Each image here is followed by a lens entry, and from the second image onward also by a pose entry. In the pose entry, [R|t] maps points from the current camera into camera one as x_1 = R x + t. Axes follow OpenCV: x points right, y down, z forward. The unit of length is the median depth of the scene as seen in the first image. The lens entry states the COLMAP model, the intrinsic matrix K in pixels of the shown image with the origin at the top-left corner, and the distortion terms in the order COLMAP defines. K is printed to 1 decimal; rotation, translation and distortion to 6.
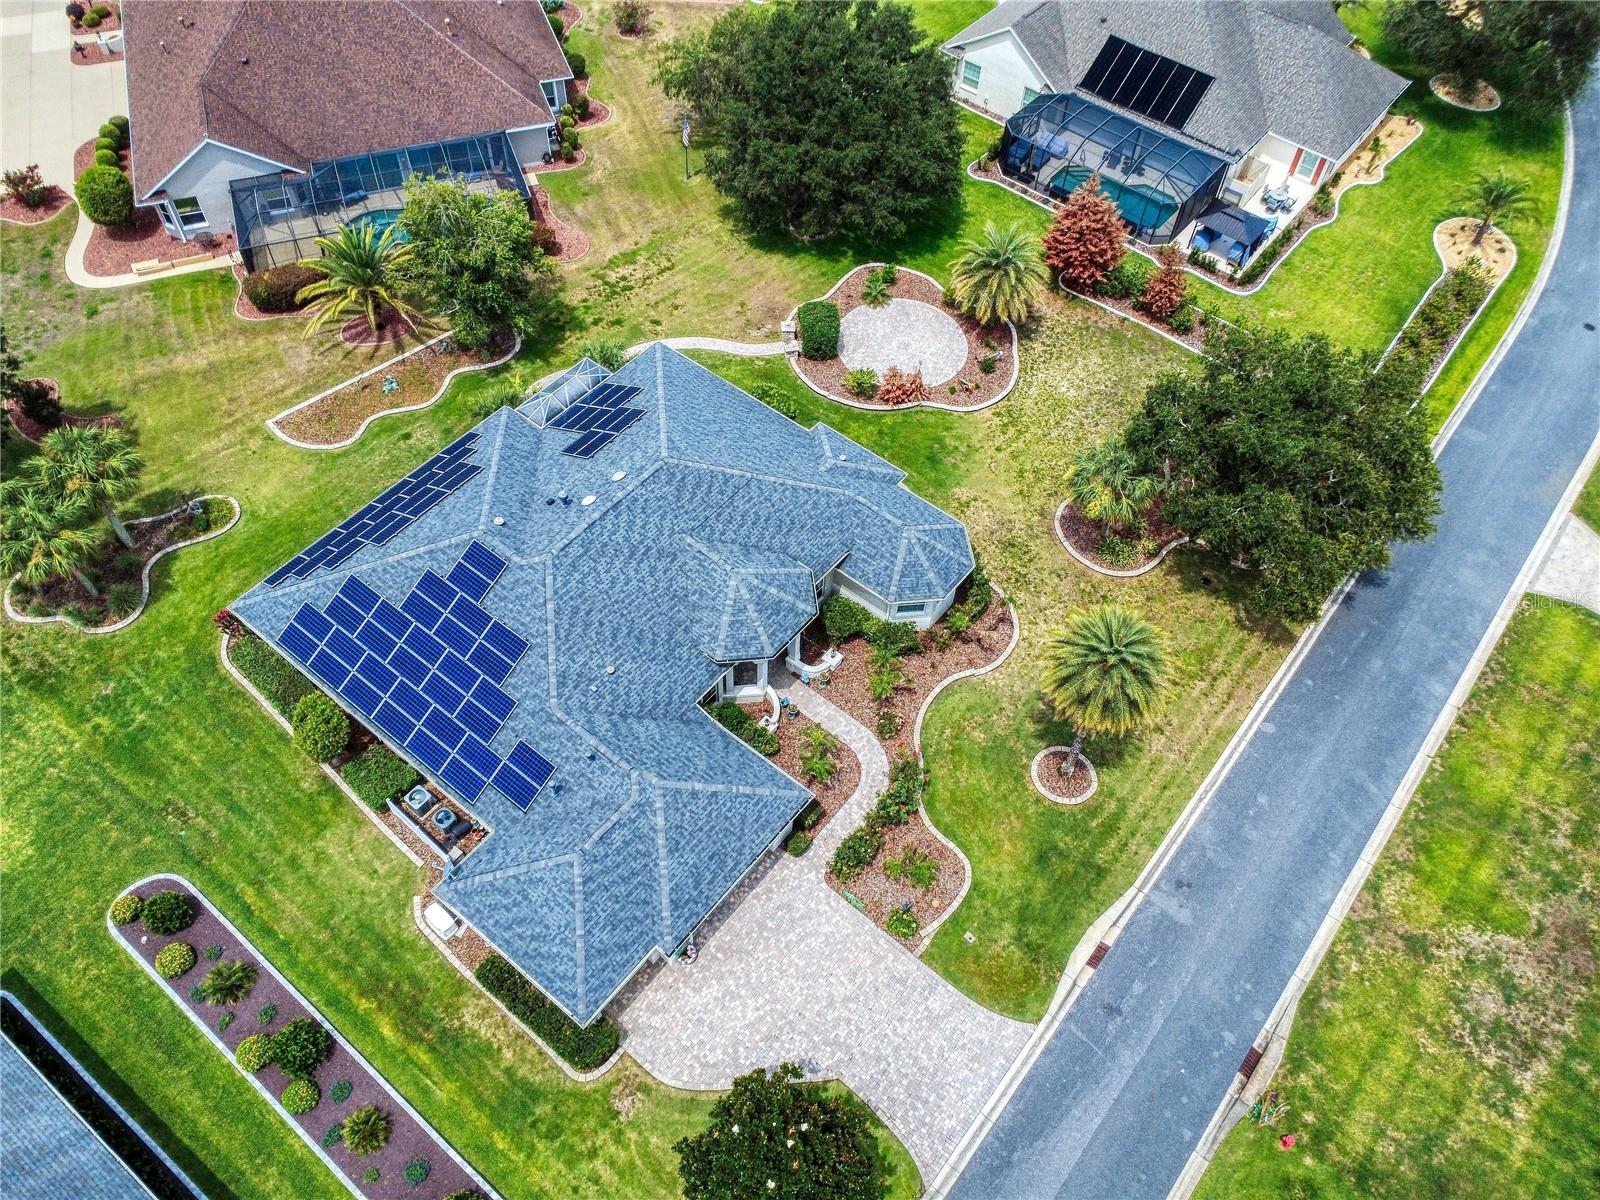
lens RADIAL K [[1224.2, 0, 806.9], [0, 1224.2, 598.7], [0, 0, 1]] dist [0.005472, -0.000805]
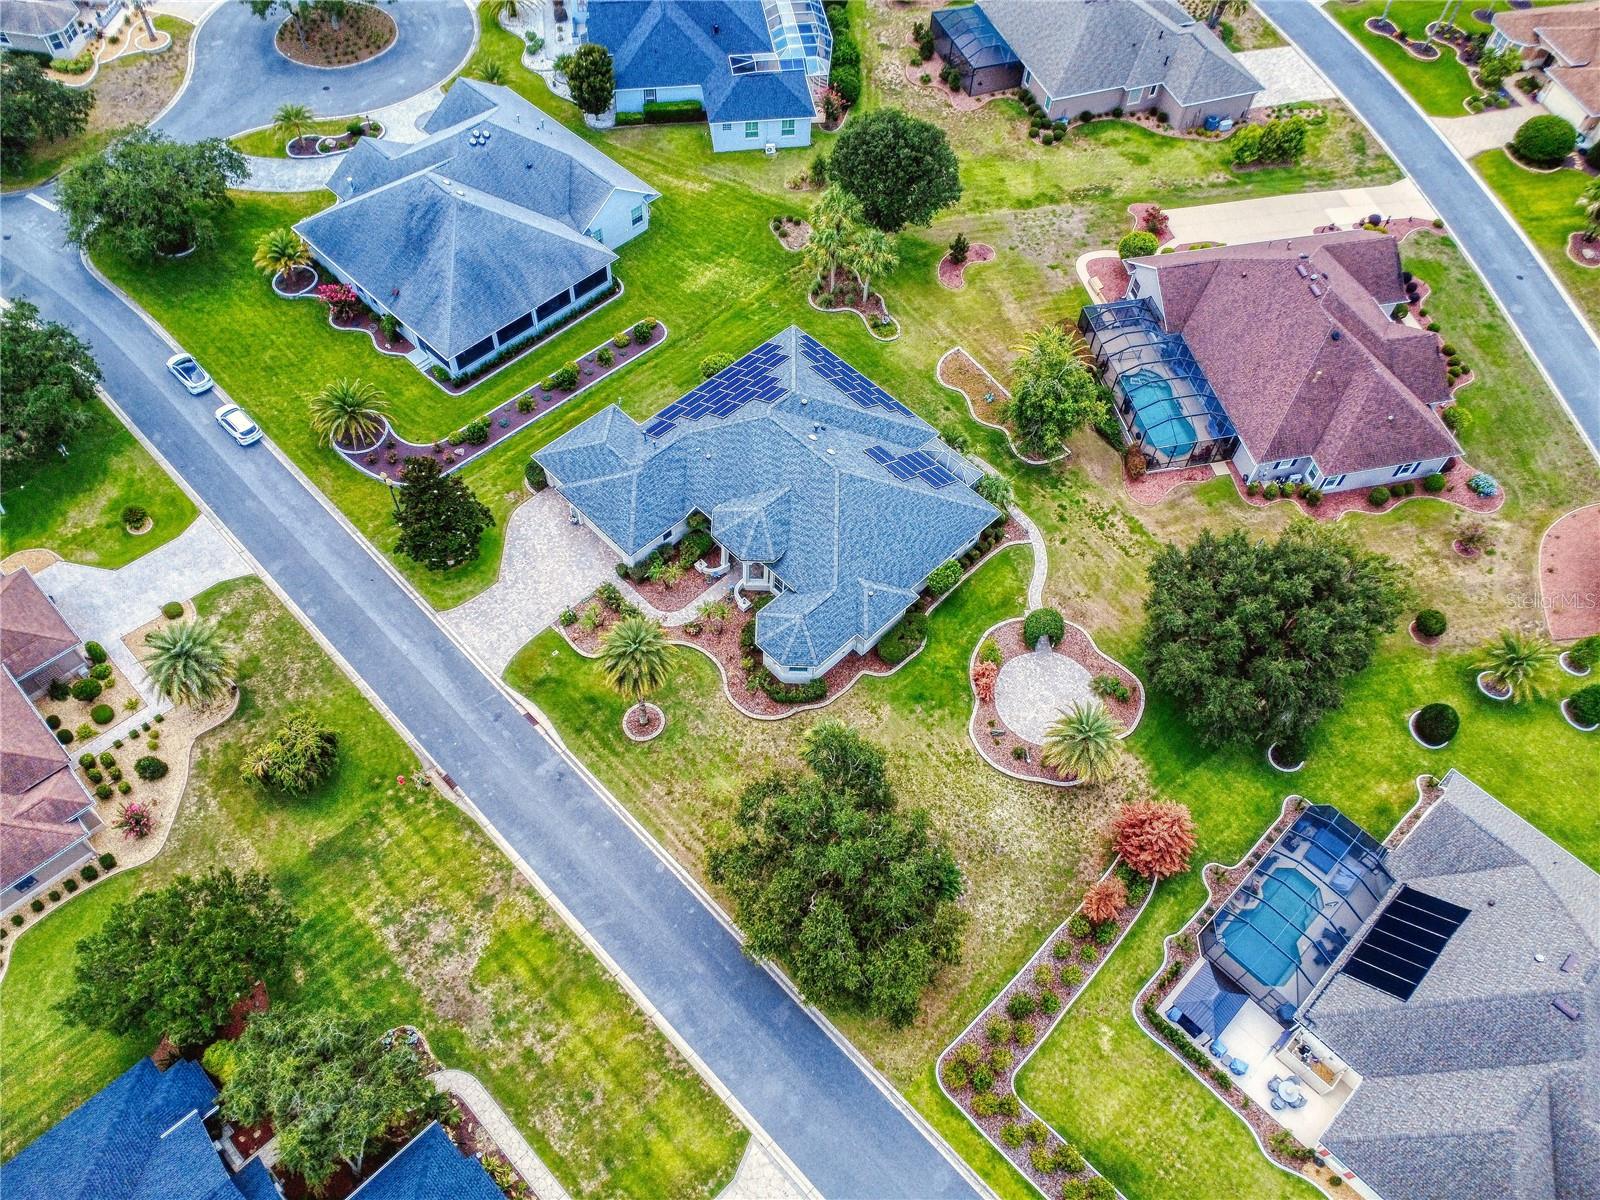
lens RADIAL K [[1224.2, 0, 793.1], [0, 1224.2, 579.0], [0, 0, 1]] dist [0.005472, -0.000805]
pose [[-0.122563, 0.786804, -0.604911, 0.945162], [-0.822931, 0.260133, 0.505090, -0.811159], [0.554764, 0.559705, 0.615603, 0.043690]]
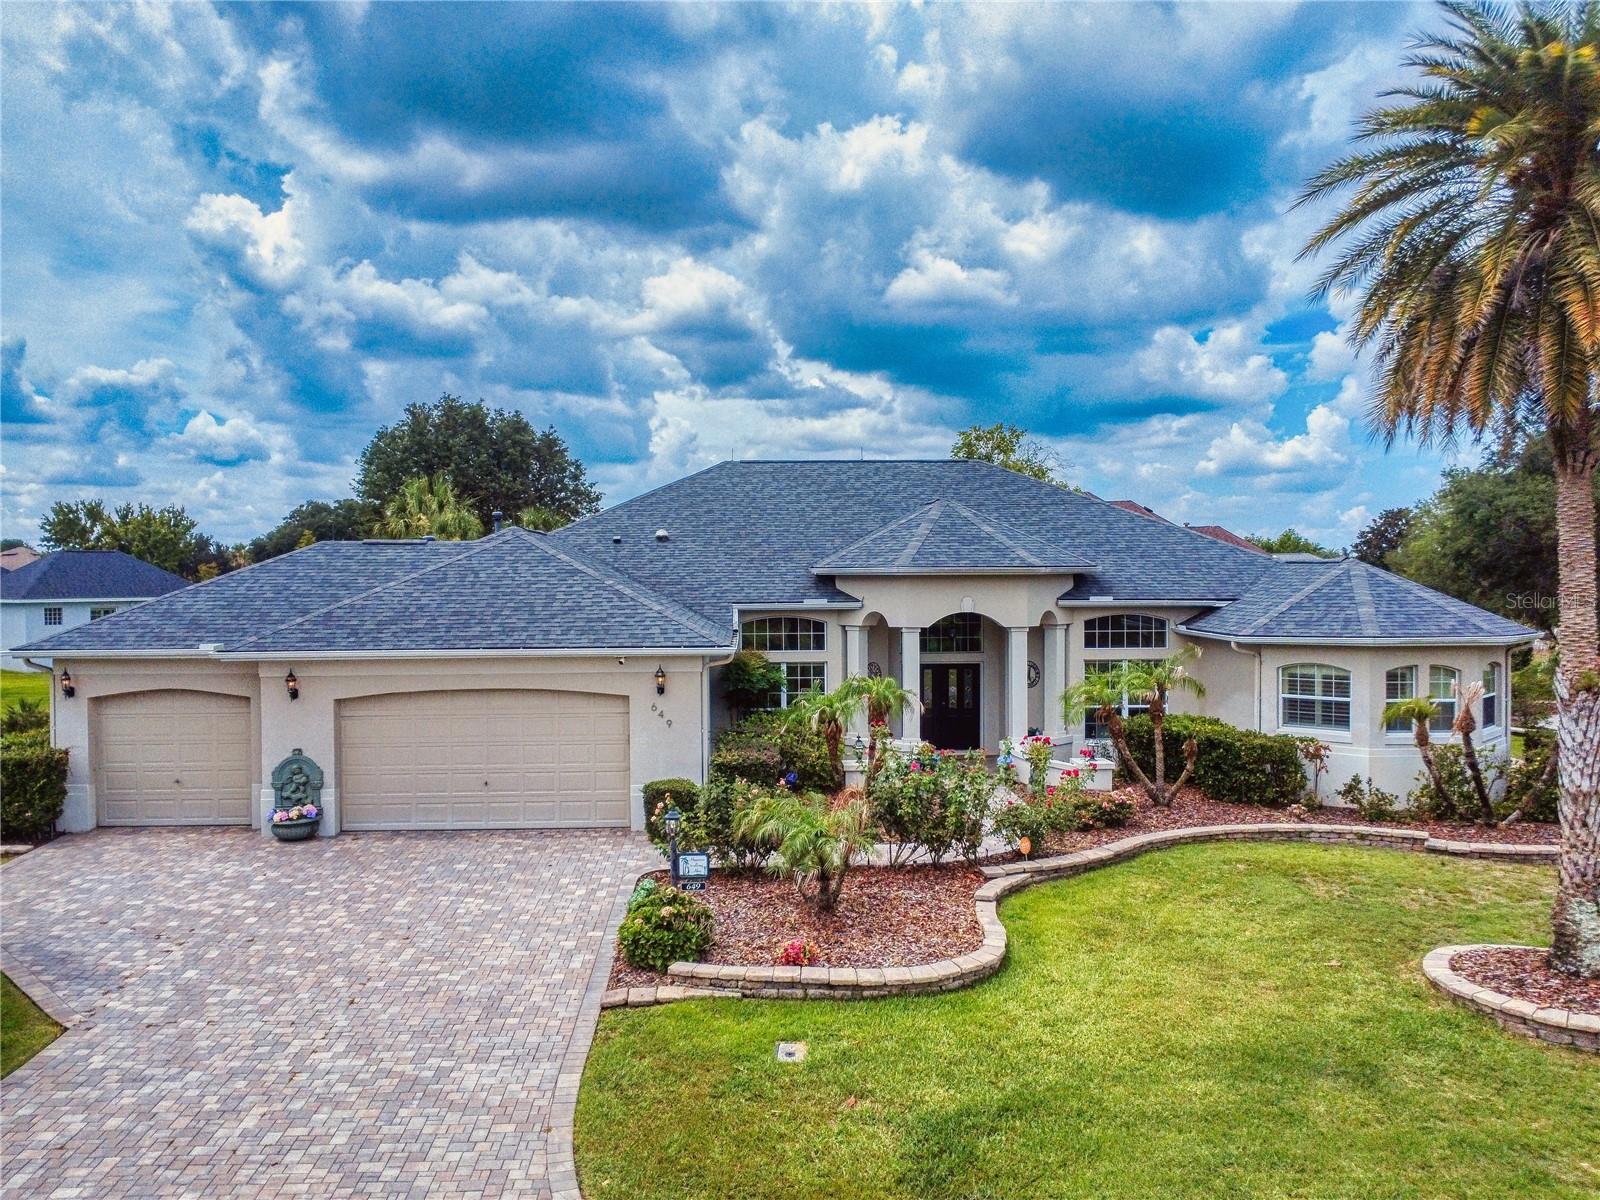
lens RADIAL K [[1224.2, 0, 764.9], [0, 1224.2, 608.7], [0, 0, 1]] dist [0.005472, -0.000805]
pose [[0.636330, -0.023957, -0.771045, 0.287977], [-0.602898, 0.608102, -0.516455, 0.313484], [0.481246, 0.793498, 0.372509, 0.734874]]
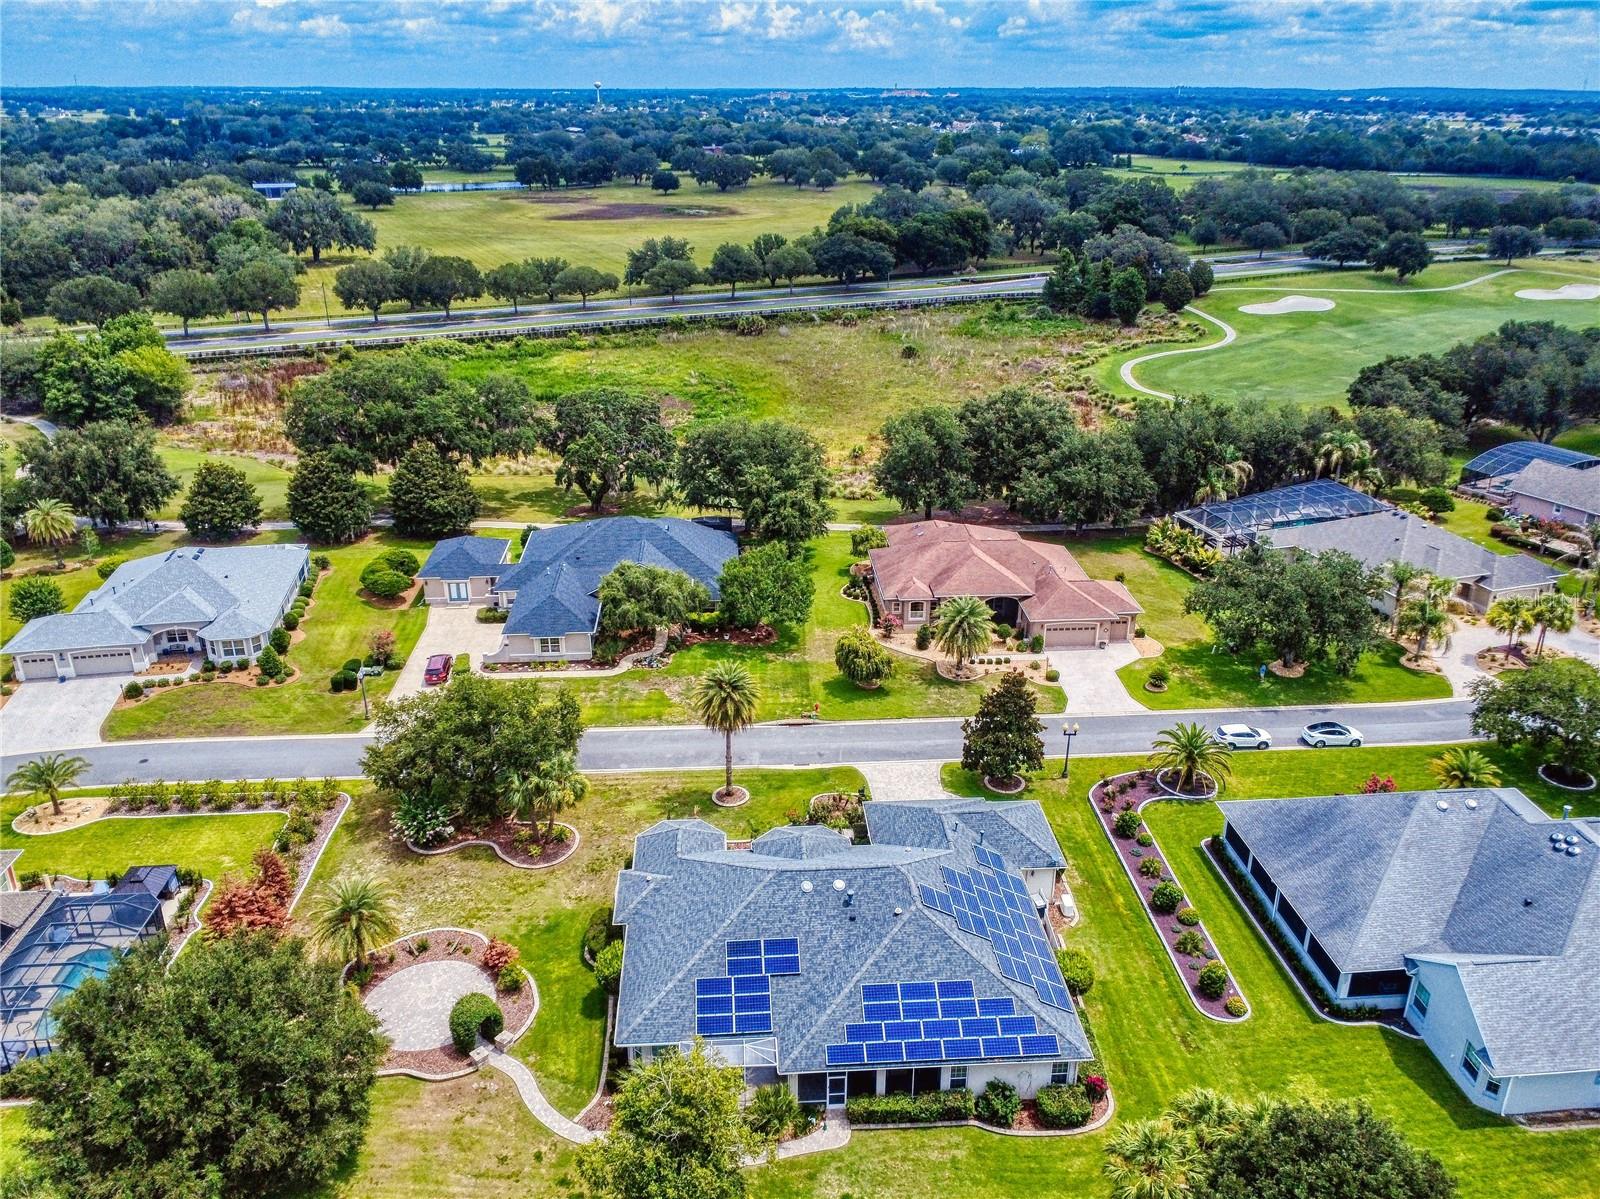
lens RADIAL K [[1224.2, 0, 810.4], [0, 1224.2, 605.0], [0, 0, 1]] dist [0.005472, -0.000805]
pose [[-0.676595, -0.324755, 0.660874, -0.883817], [0.573304, 0.330904, 0.749550, -1.128609], [-0.462106, 0.886023, -0.037704, 0.743032]]
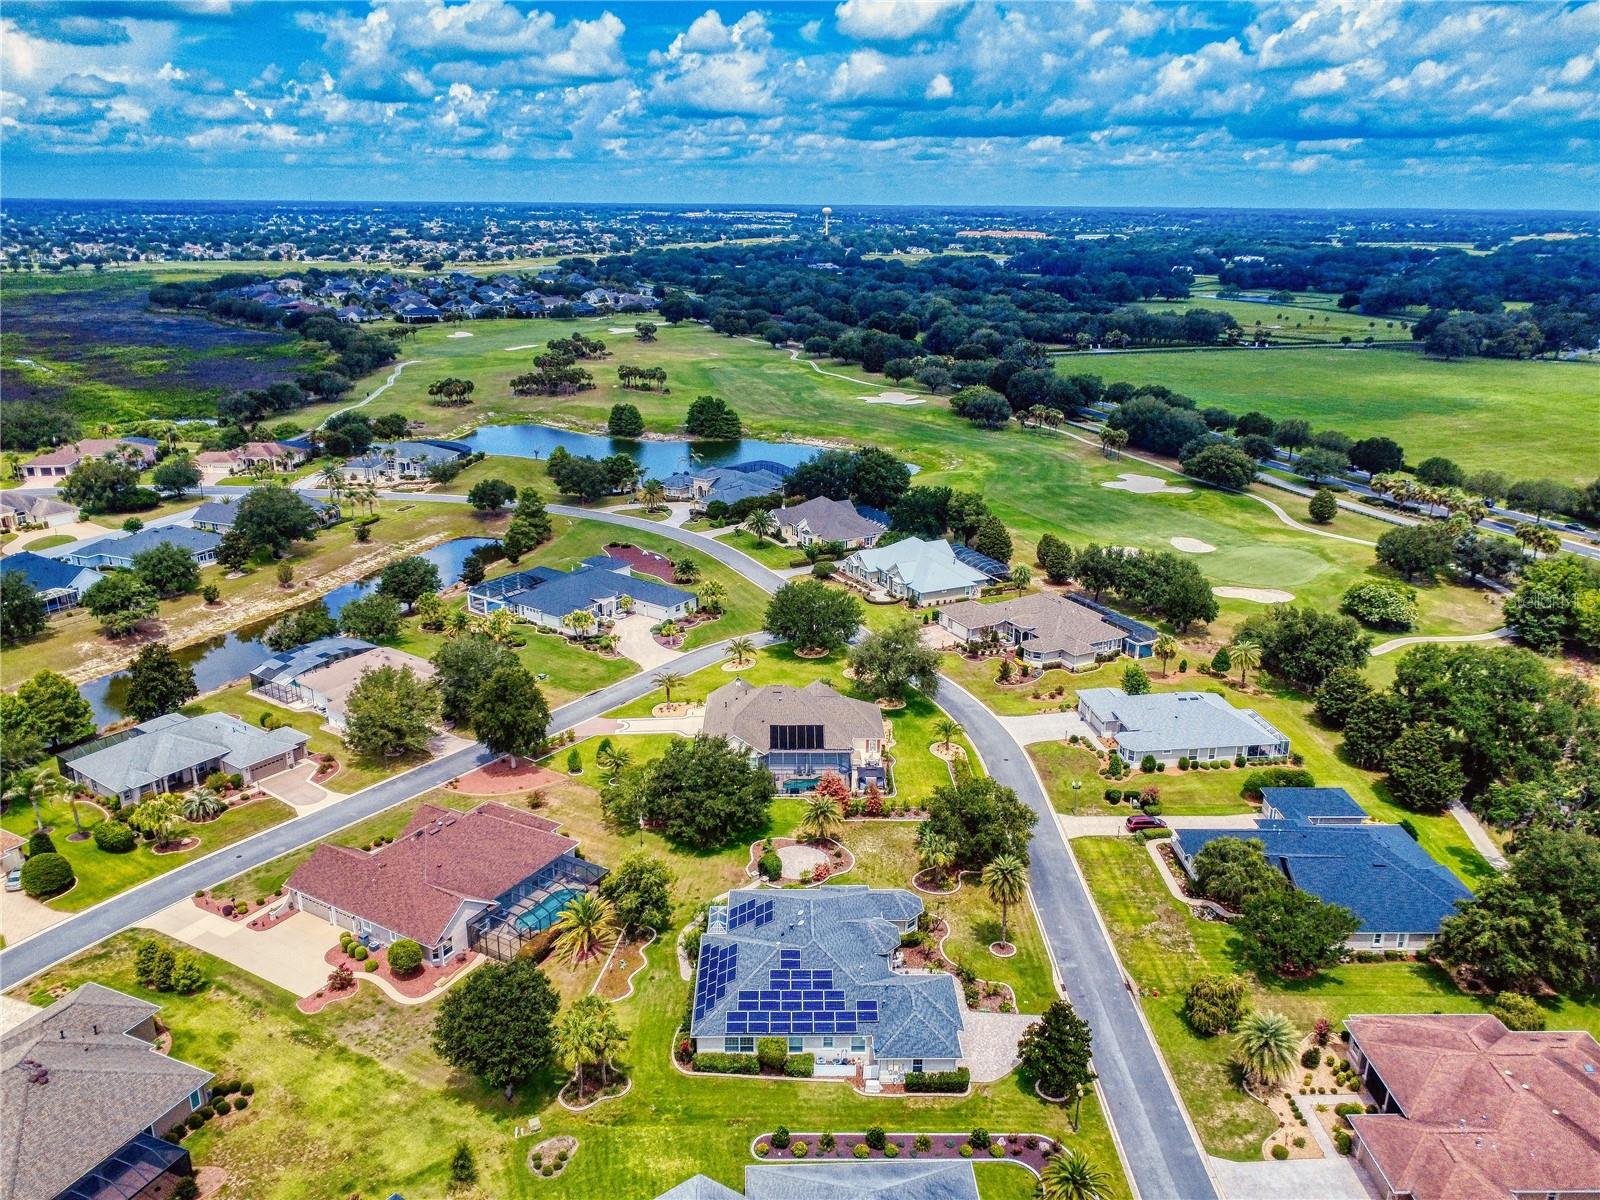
lens RADIAL K [[1224.2, 0, 812.1], [0, 1224.2, 597.1], [0, 0, 1]] dist [0.005472, -0.000805]
pose [[0.767014, -0.229679, 0.599114, -1.334286], [0.526114, 0.759615, -0.382346, 0.331512], [-0.367279, 0.608467, 0.703473, -0.972687]]
